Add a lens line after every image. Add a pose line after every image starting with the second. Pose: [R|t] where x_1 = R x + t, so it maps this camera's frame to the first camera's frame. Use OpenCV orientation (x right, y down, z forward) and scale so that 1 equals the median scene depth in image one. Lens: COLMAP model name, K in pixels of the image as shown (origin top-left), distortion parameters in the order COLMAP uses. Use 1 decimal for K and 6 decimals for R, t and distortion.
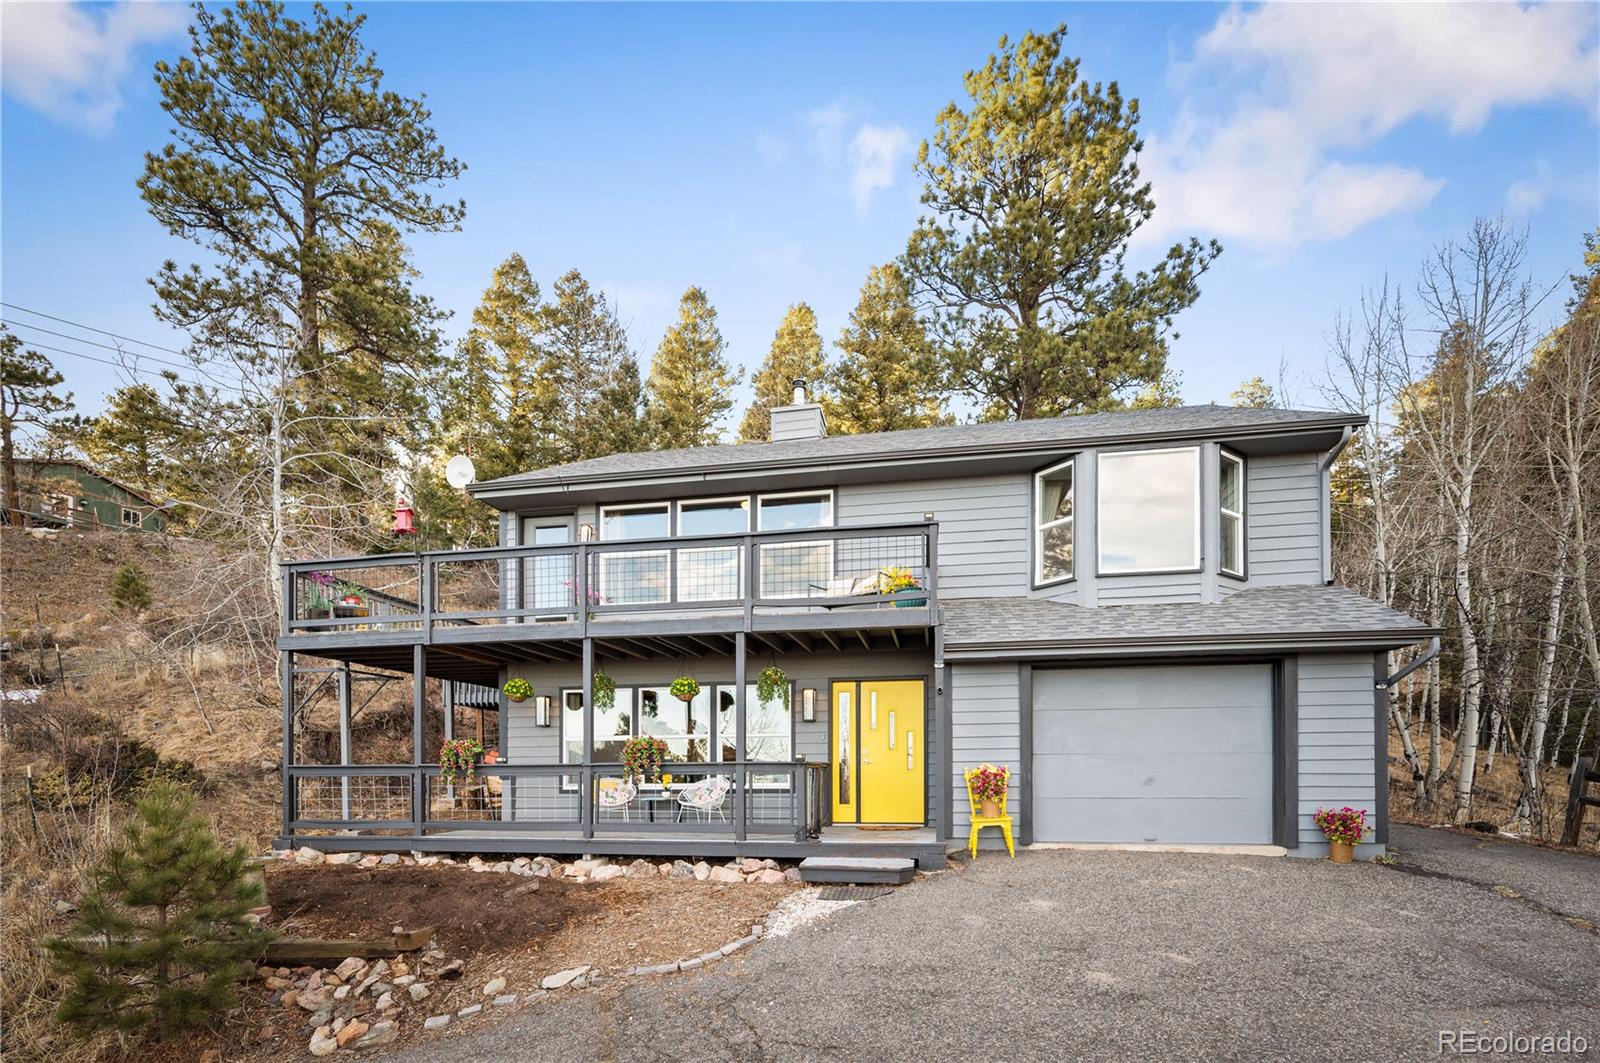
lens RADIAL K [[742.0, 0, 804.2], [0, 742.0, 773.6], [0, 0, 1]] dist [-0.000937, -0.001008]
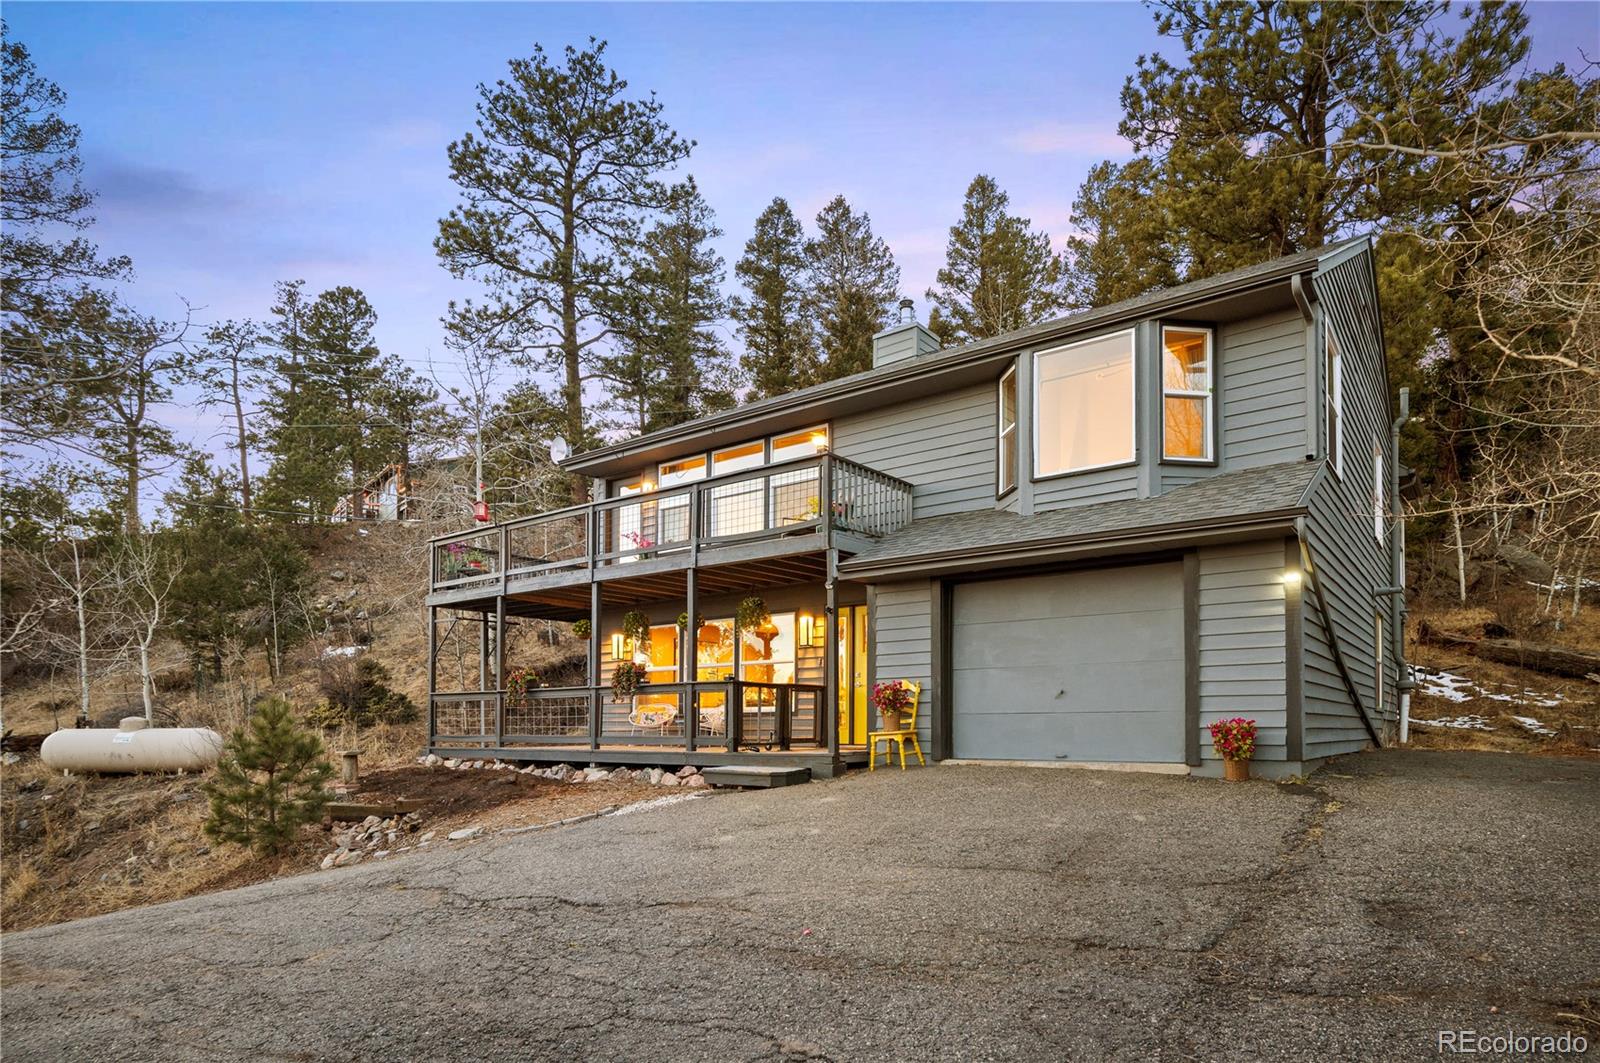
lens RADIAL K [[879.3, 0, 824.3], [0, 879.3, 710.3], [0, 0, 1]] dist [0.000697, 0.000170]
pose [[0.907666, -0.004938, -0.419663, 0.562023], [-0.004604, 0.999753, -0.021720, 0.047457], [0.419667, 0.021647, 0.907420, -0.114919]]
